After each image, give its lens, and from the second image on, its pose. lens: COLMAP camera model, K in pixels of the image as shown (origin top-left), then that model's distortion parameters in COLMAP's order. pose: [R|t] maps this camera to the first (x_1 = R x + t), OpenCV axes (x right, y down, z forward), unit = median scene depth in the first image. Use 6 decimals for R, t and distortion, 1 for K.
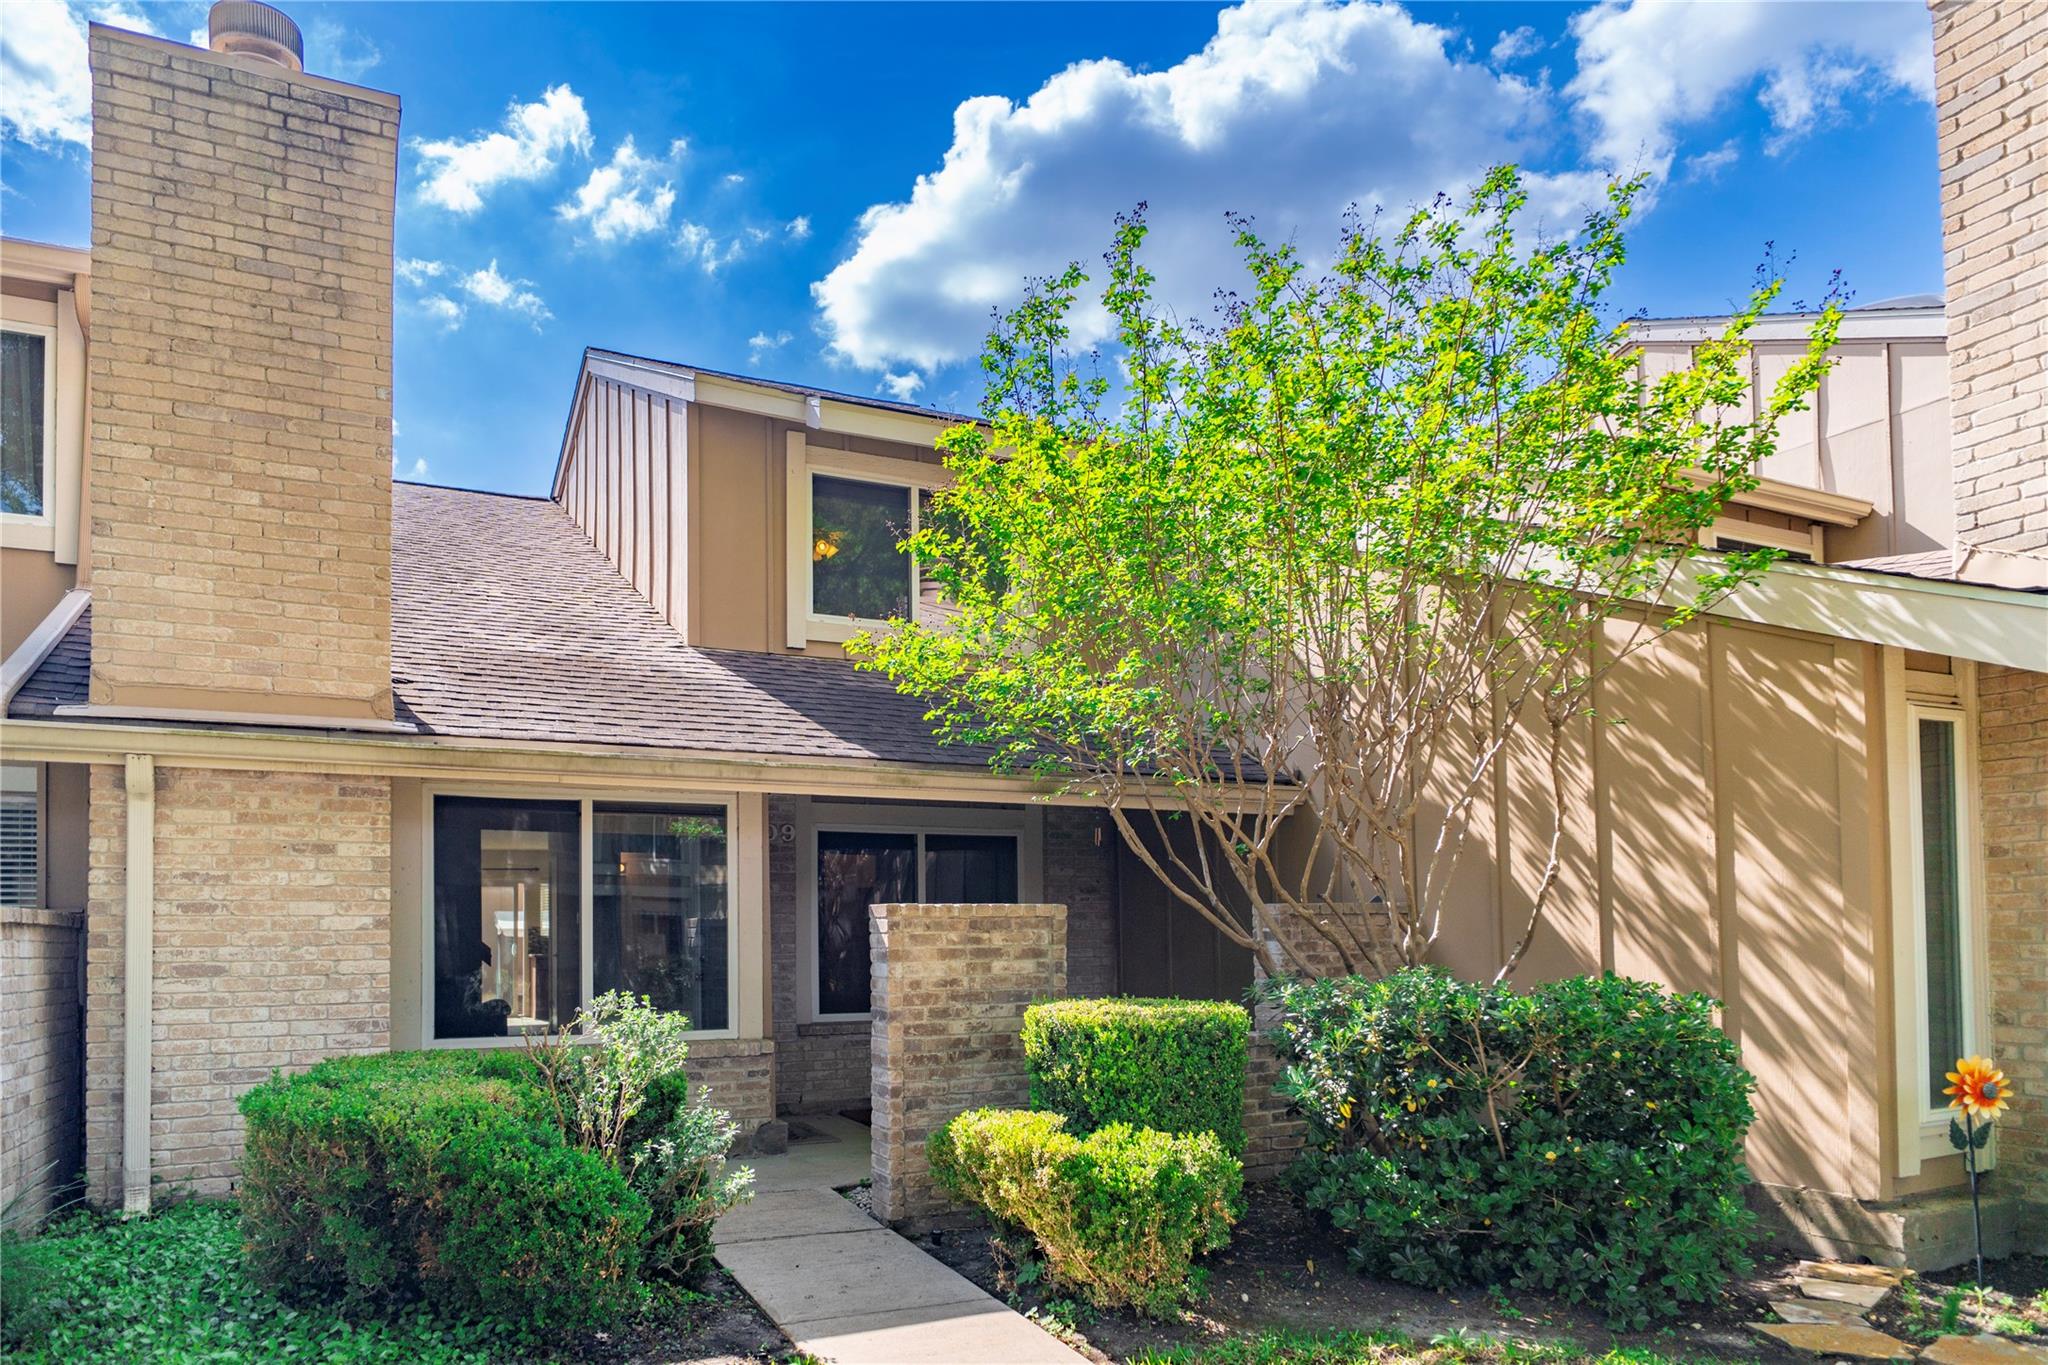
lens RADIAL K [[1227.7, 0, 1027.7], [0, 1227.7, 674.9], [0, 0, 1]] dist [0.000467, 0.003468]
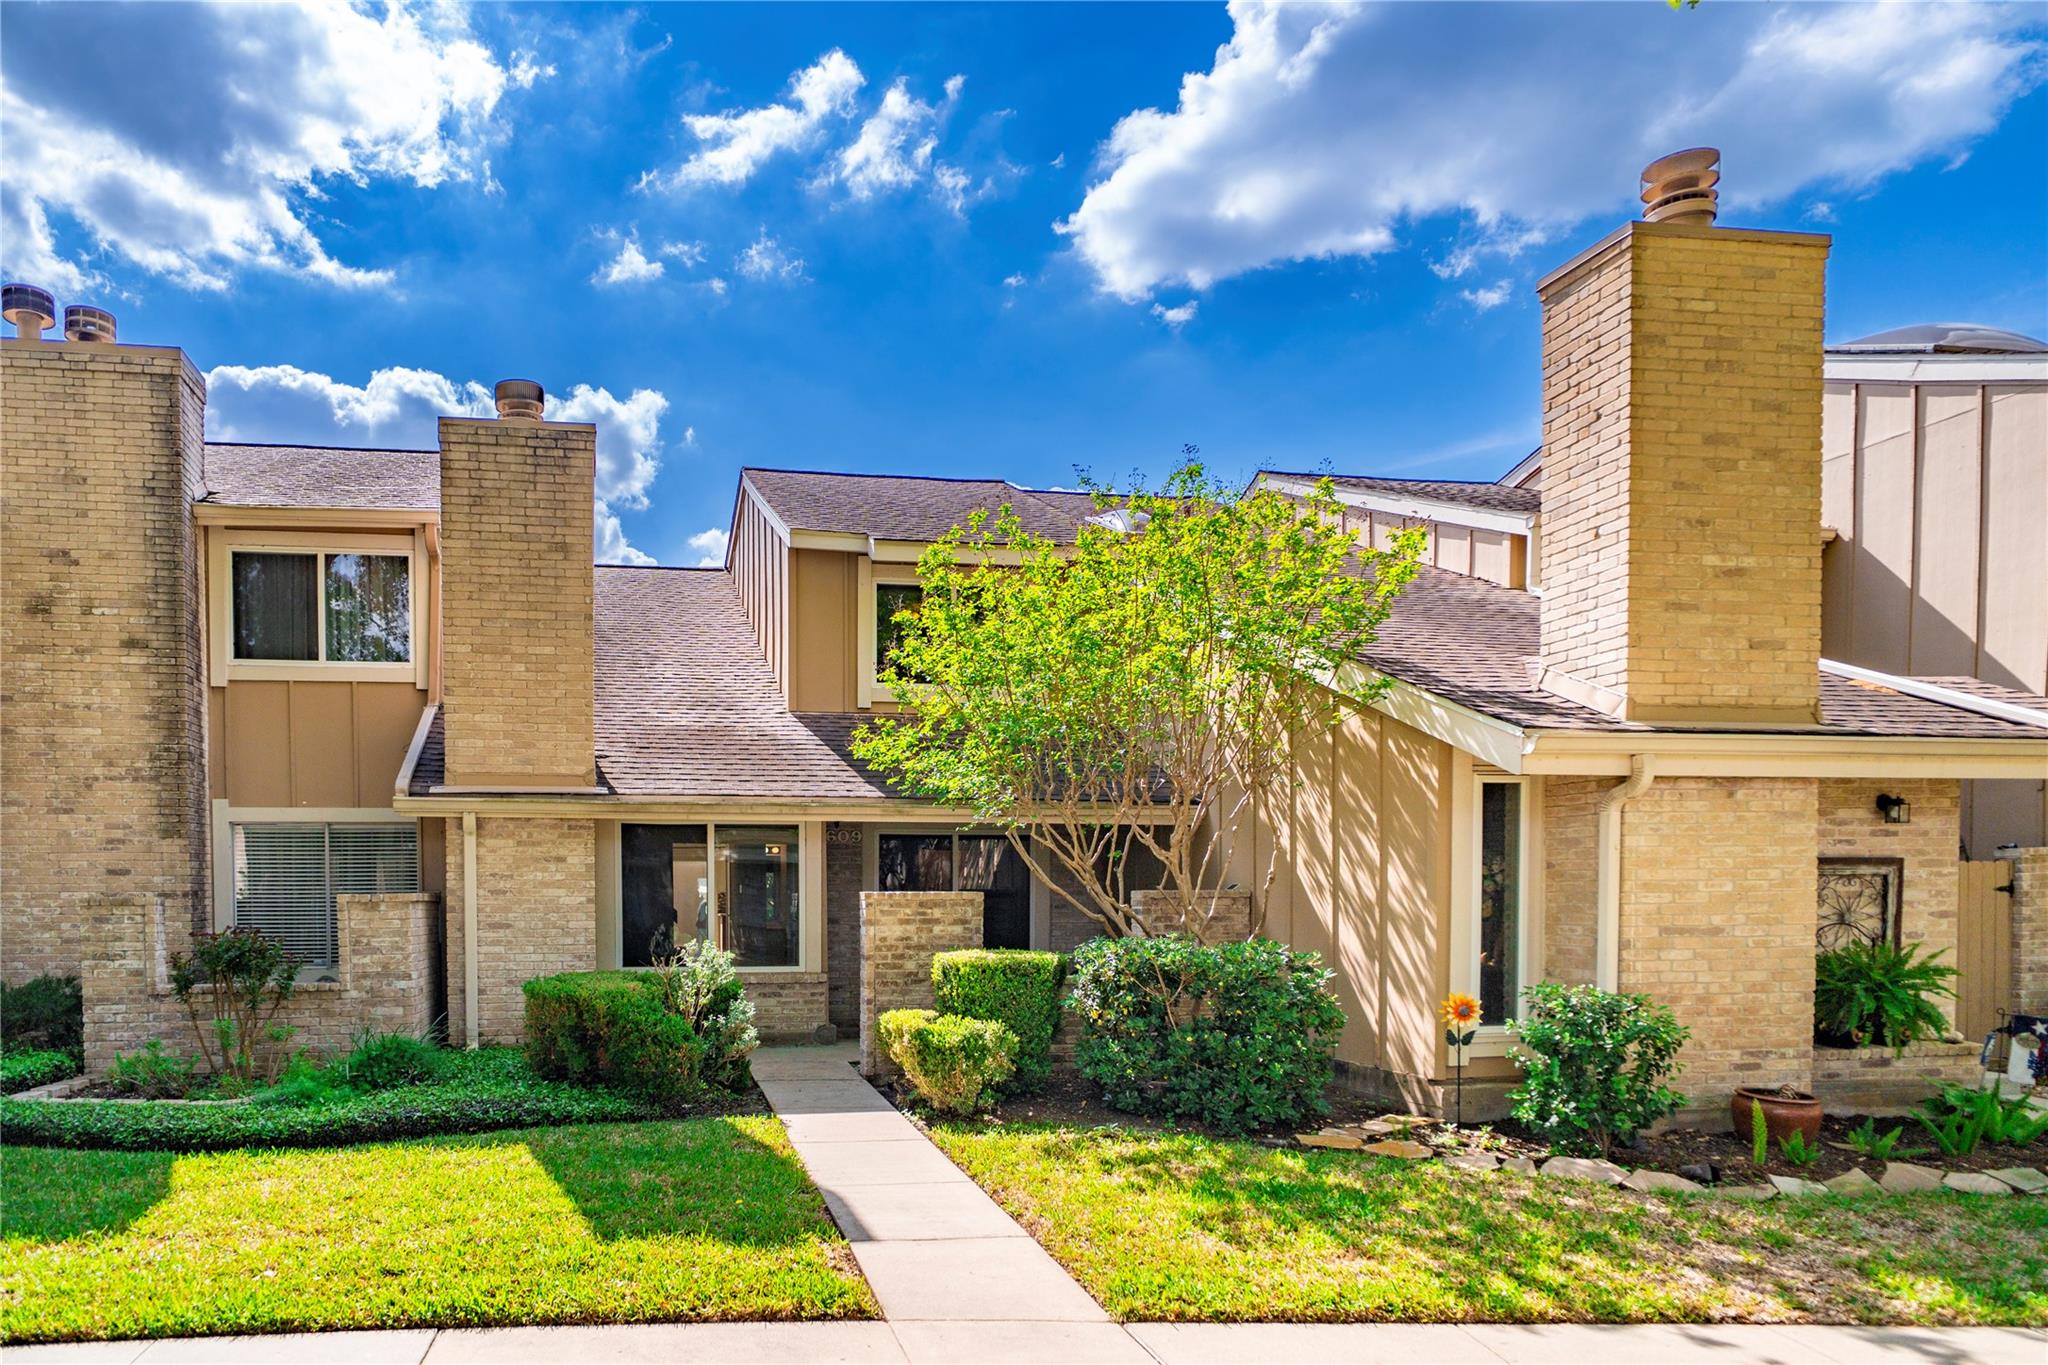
lens RADIAL K [[1167.8, 0, 1026.8], [0, 1167.8, 632.6], [0, 0, 1]] dist [0.002629, 0.000539]
pose [[0.988529, -0.023060, -0.149261, 0.371228], [0.021049, 0.999665, -0.015037, -0.151411], [0.149558, 0.011723, 0.988683, -0.603465]]
